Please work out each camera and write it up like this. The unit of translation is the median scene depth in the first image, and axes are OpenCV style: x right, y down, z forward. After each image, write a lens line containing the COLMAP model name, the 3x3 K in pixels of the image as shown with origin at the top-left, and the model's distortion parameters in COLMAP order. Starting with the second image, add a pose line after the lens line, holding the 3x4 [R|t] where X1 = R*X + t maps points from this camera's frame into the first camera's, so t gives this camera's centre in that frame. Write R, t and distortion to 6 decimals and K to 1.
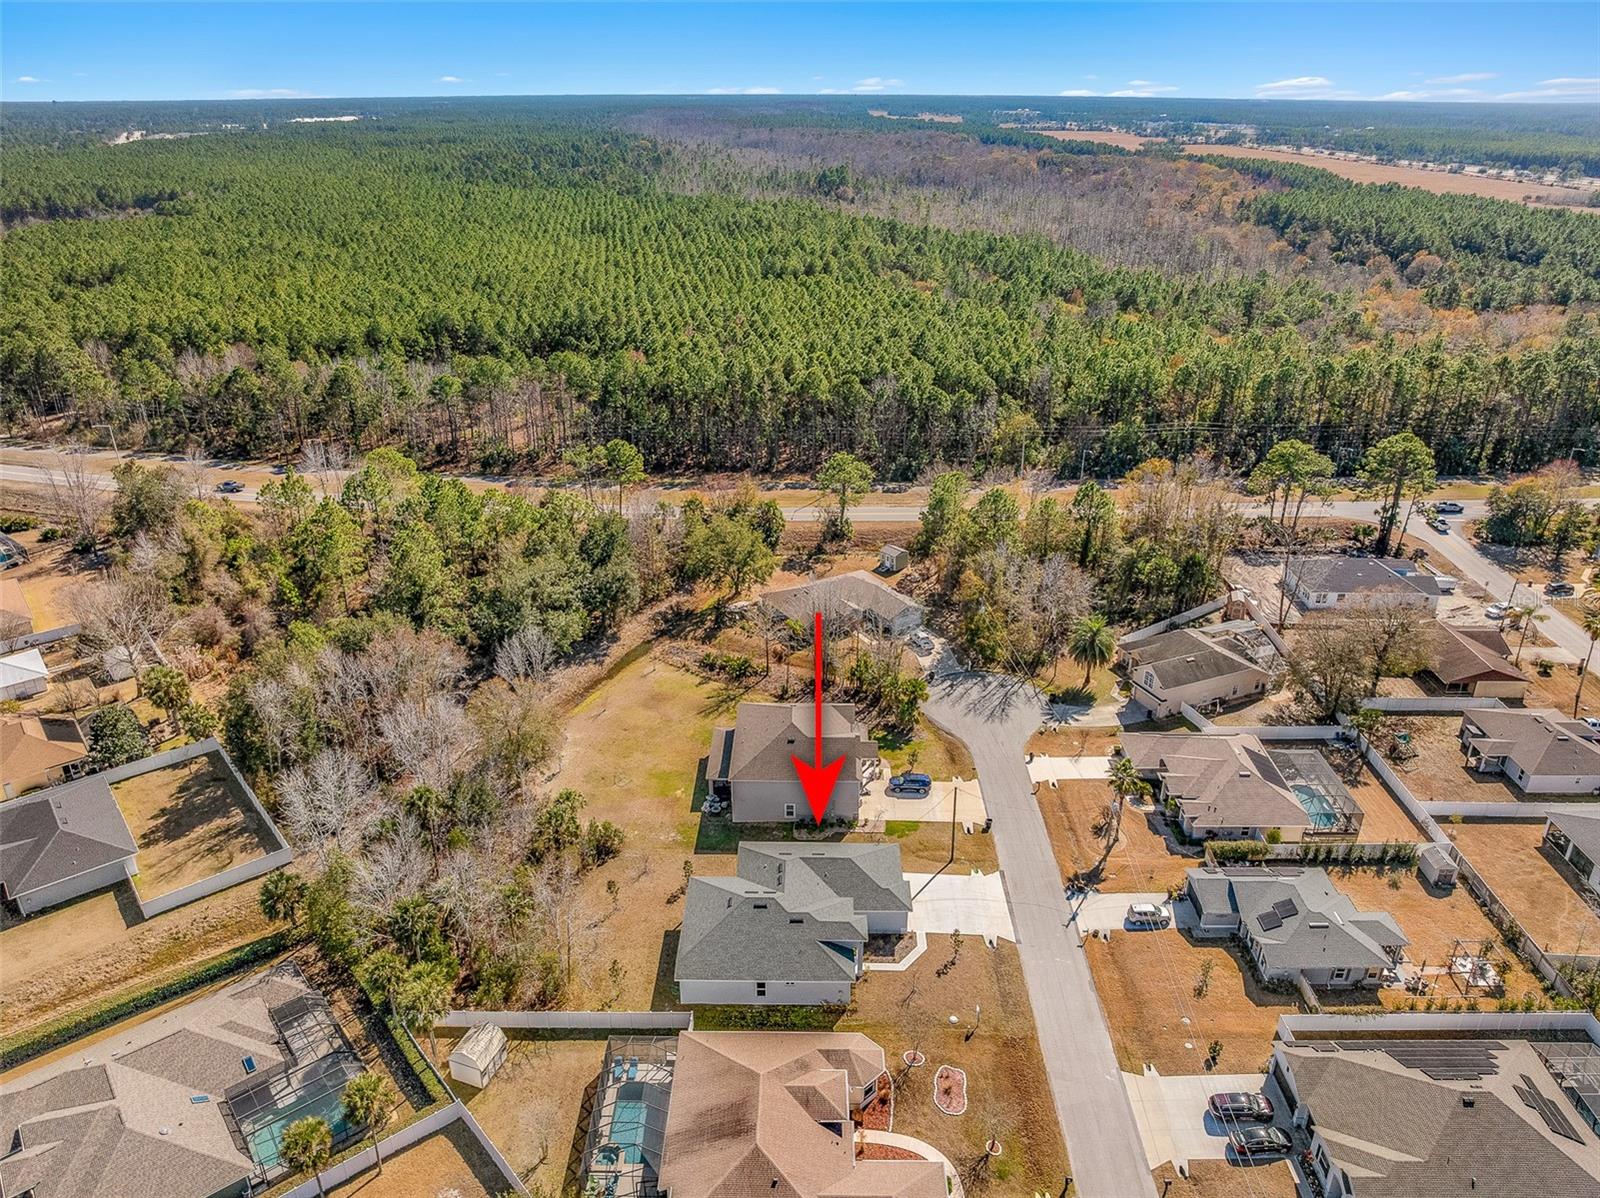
lens RADIAL K [[1118.0, 0, 799.5], [0, 1118.0, 594.5], [0, 0, 1]] dist [-0.026307, -0.023476]
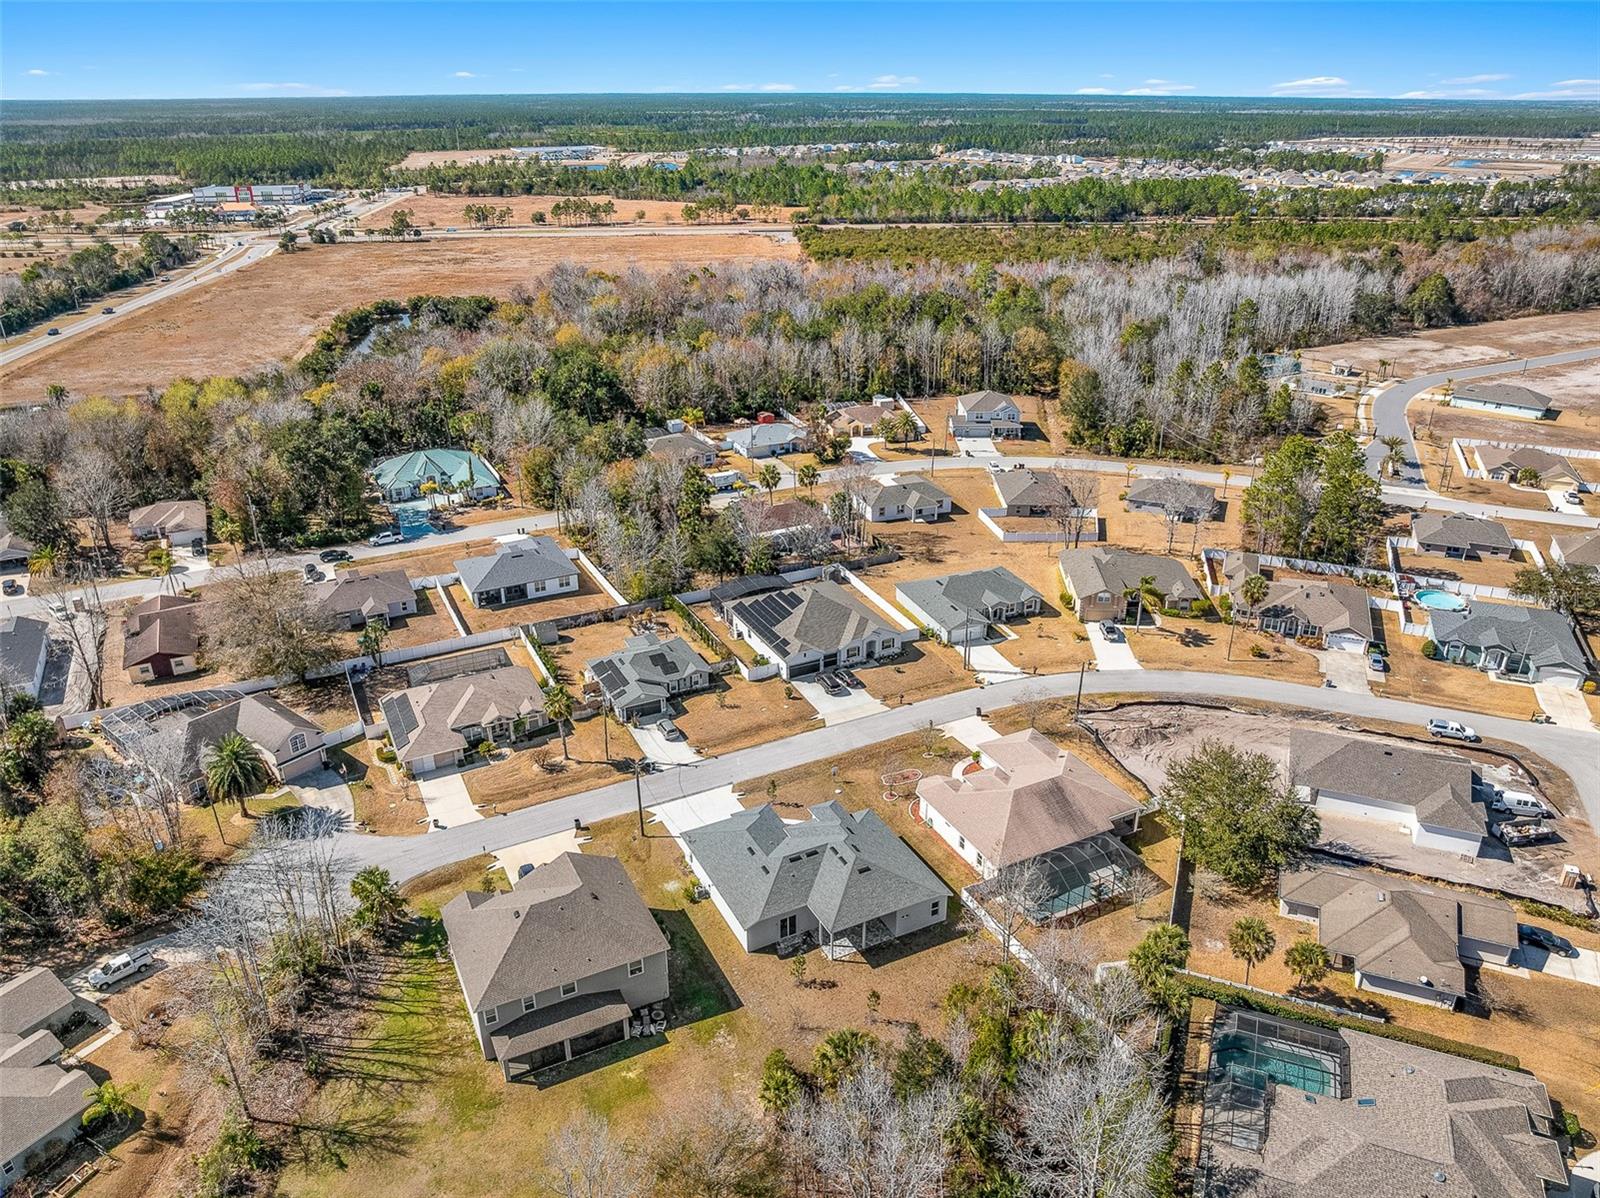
lens RADIAL K [[1138.5, 0, 802.7], [0, 1138.5, 570.8], [0, 0, 1]] dist [-0.043904, 0.001894]
pose [[-0.466264, -0.347728, 0.813439, -0.591818], [0.363586, 0.762932, 0.534546, -0.384412], [-0.806476, 0.544995, -0.229298, 0.849284]]
